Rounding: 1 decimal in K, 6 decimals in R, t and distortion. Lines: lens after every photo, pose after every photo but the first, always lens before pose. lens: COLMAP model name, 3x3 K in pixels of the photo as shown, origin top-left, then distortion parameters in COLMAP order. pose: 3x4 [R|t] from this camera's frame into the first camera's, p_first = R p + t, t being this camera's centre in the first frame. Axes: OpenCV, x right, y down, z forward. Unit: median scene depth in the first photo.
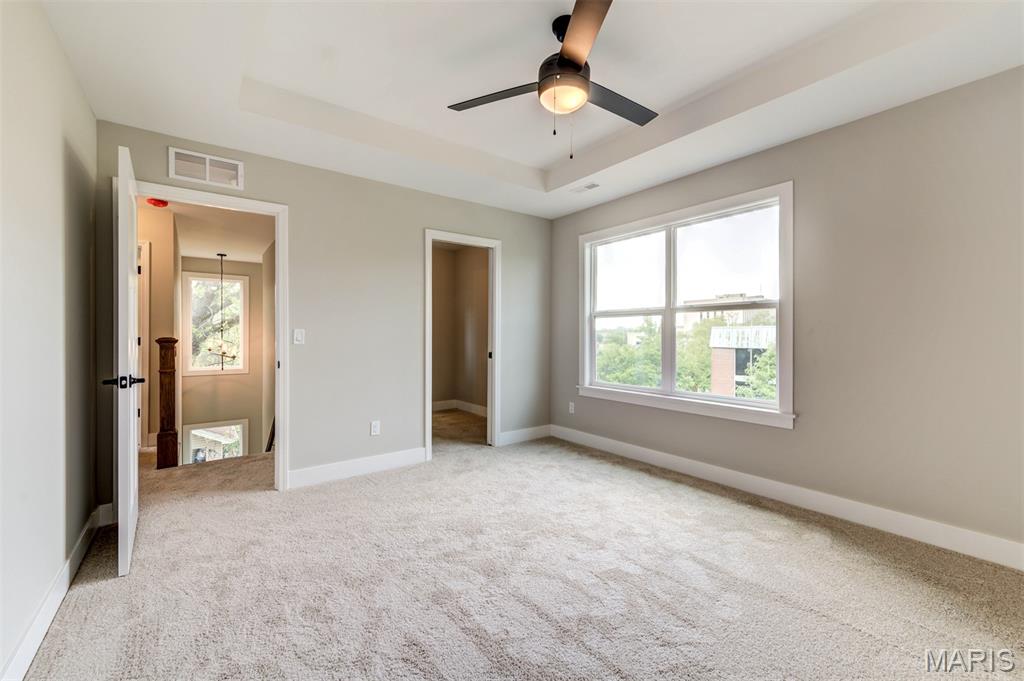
lens RADIAL K [[416.7, 0, 512.0], [0, 416.7, 340.5], [0, 0, 1]] dist [0.001426, 0.000063]
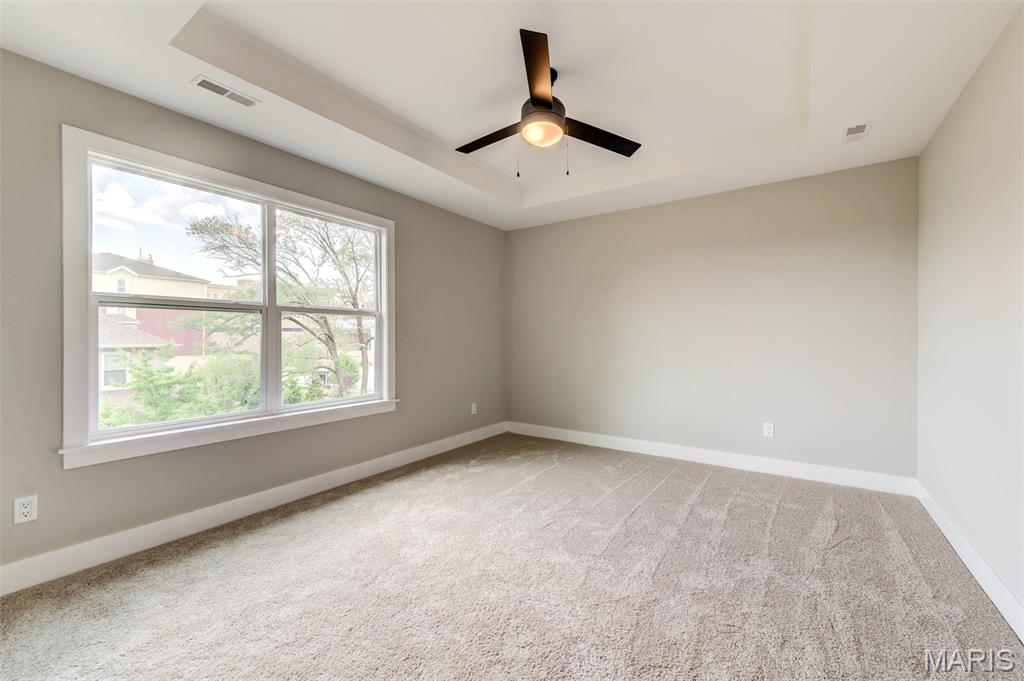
lens RADIAL K [[416.7, 0, 512.0], [0, 416.7, 340.5], [0, 0, 1]] dist [0.001426, 0.000063]
pose [[-0.322889, -0.001990, 0.946435, -0.658060], [0.017107, 0.999822, 0.007939, -0.010693], [-0.946282, 0.018754, -0.322797, 1.027389]]
